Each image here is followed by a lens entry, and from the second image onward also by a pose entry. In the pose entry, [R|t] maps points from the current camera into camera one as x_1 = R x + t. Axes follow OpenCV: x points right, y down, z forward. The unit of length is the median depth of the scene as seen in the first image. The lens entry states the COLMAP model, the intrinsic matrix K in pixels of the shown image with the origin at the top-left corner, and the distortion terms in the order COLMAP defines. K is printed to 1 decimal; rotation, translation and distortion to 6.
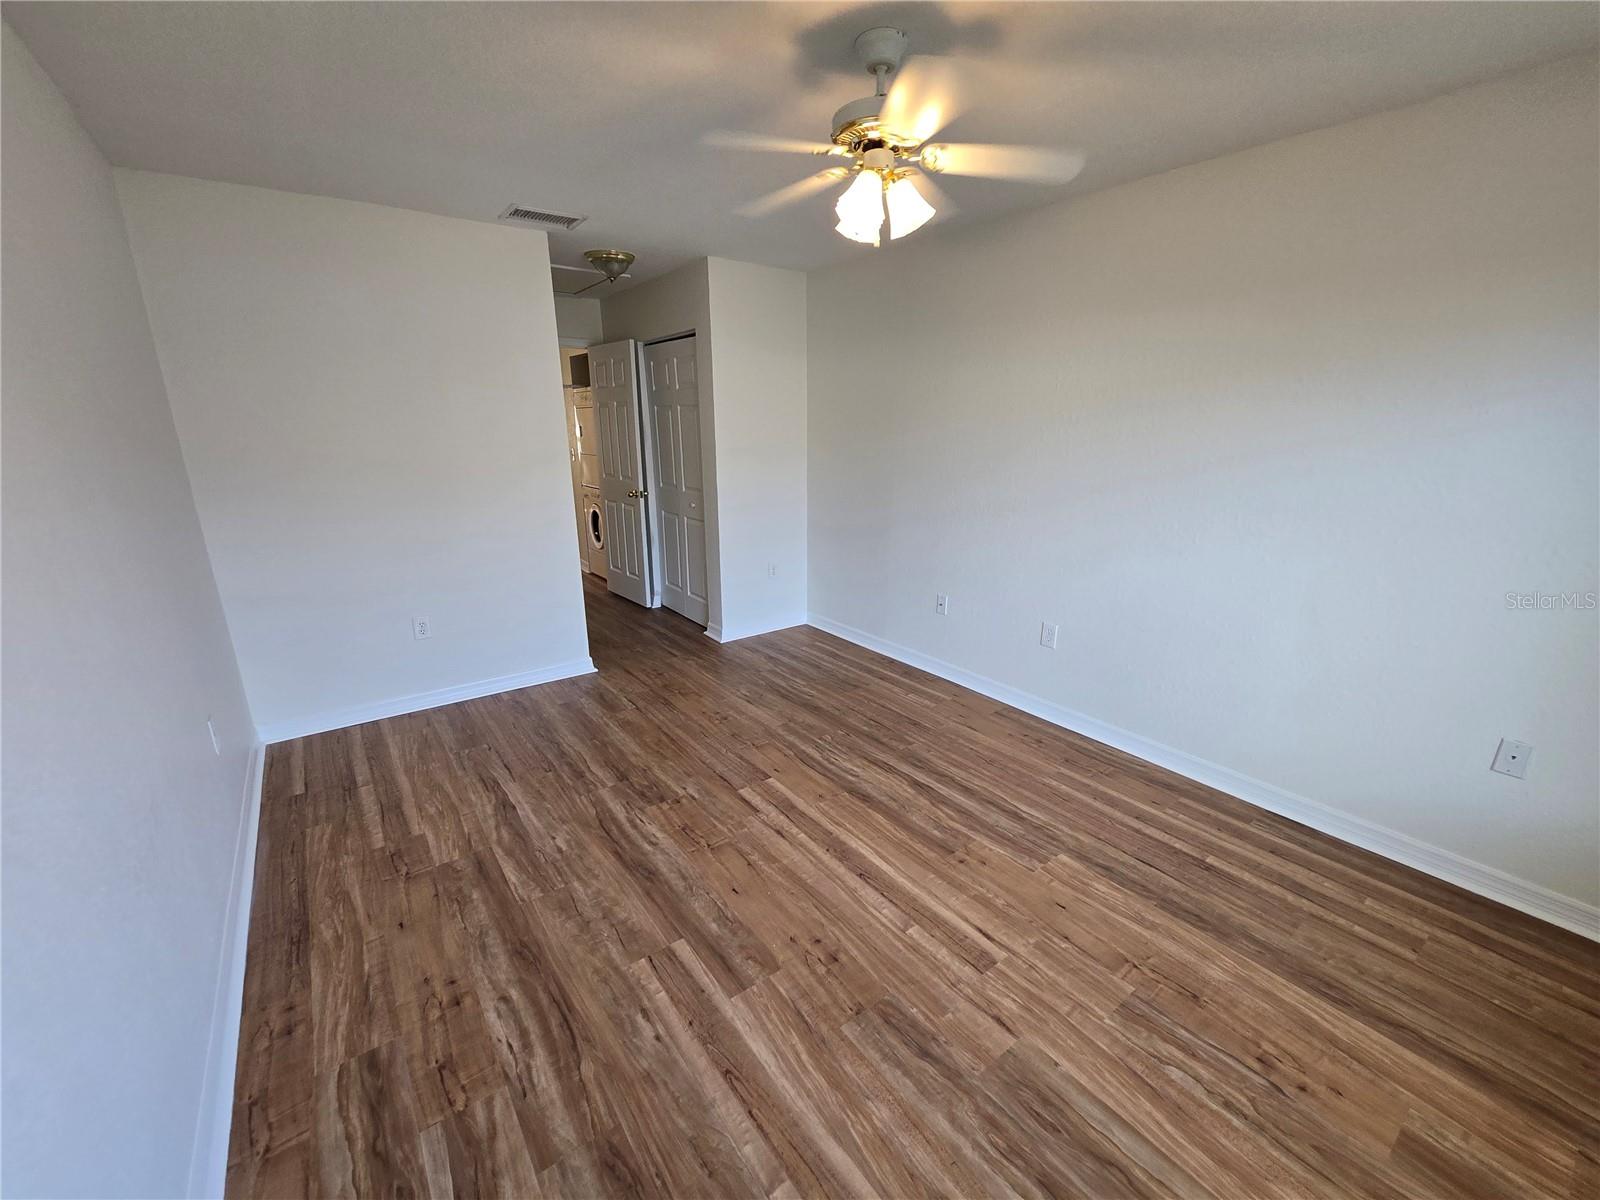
lens RADIAL K [[655.5, 0, 798.7], [0, 655.5, 608.3], [0, 0, 1]] dist [-0.003230, 0.000533]
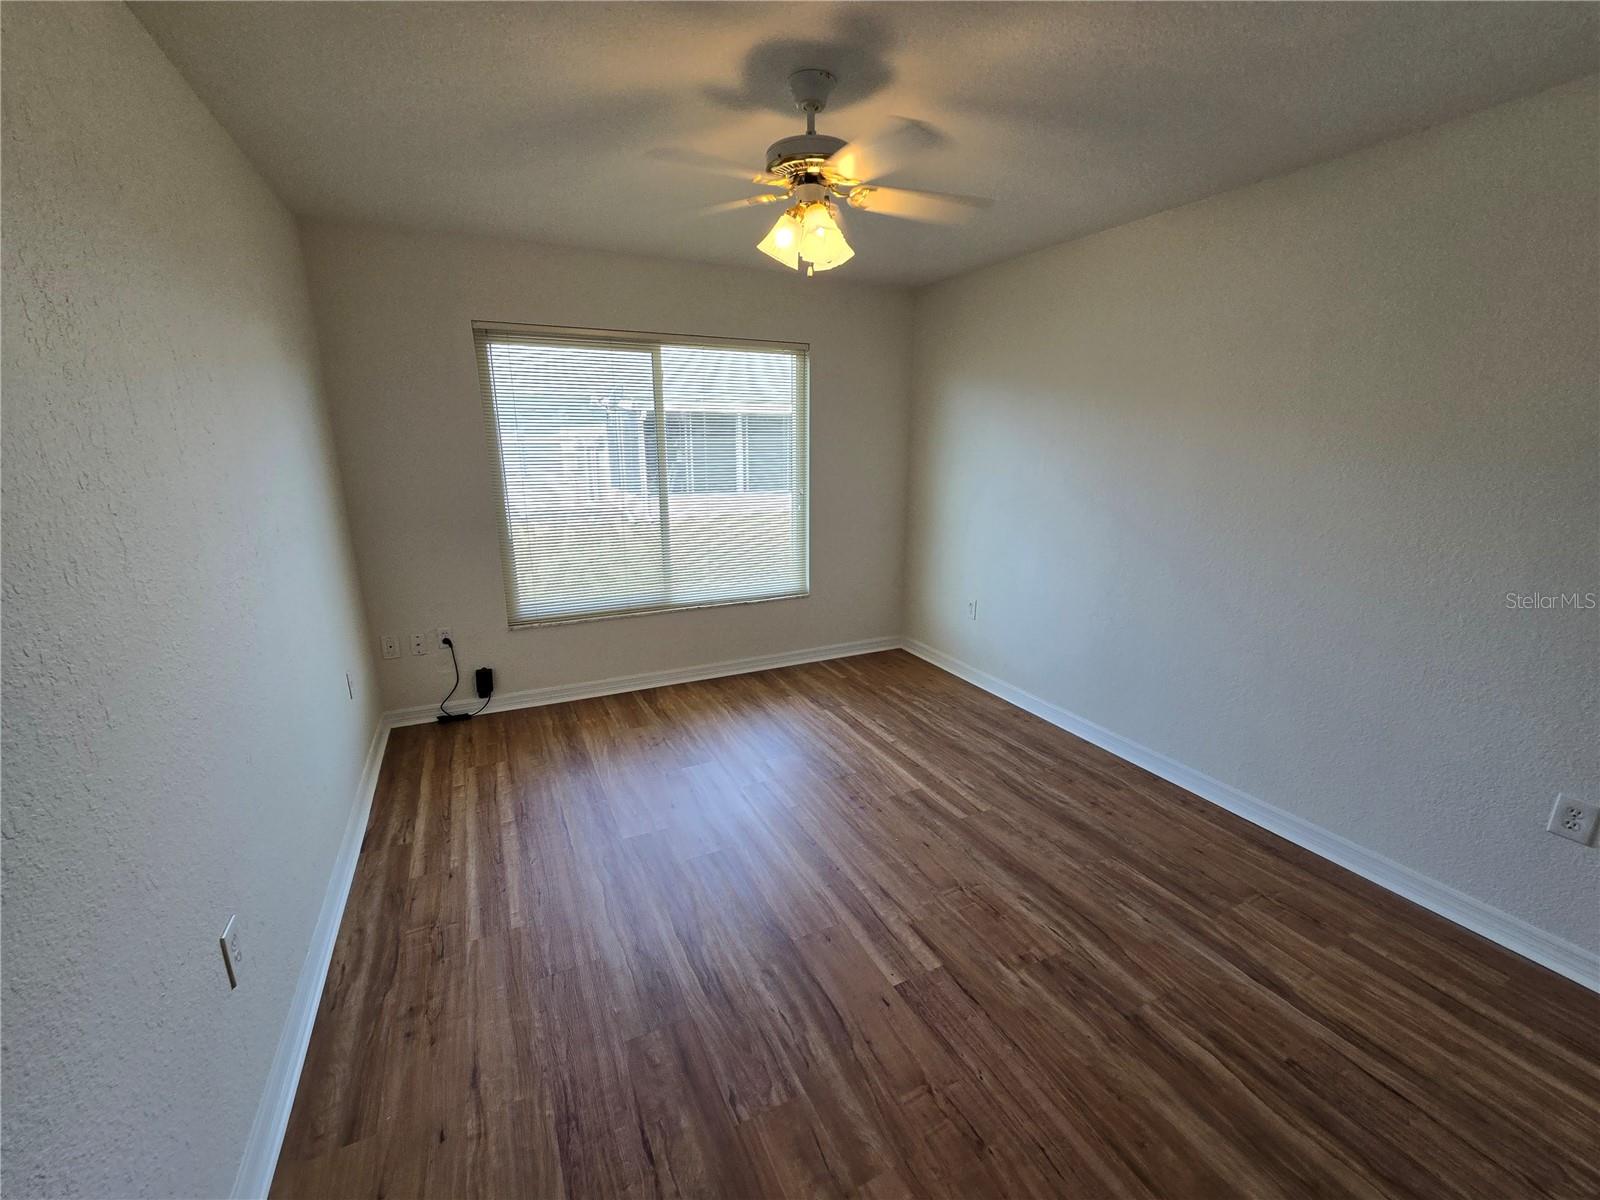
lens RADIAL K [[655.5, 0, 805.9], [0, 655.5, 606.0], [0, 0, 1]] dist [-0.003230, 0.000533]
pose [[-0.985181, -0.045826, 0.165282, -0.055439], [0.044810, 0.861409, 0.505931, -0.490510], [-0.165561, 0.505840, -0.846591, 1.675793]]
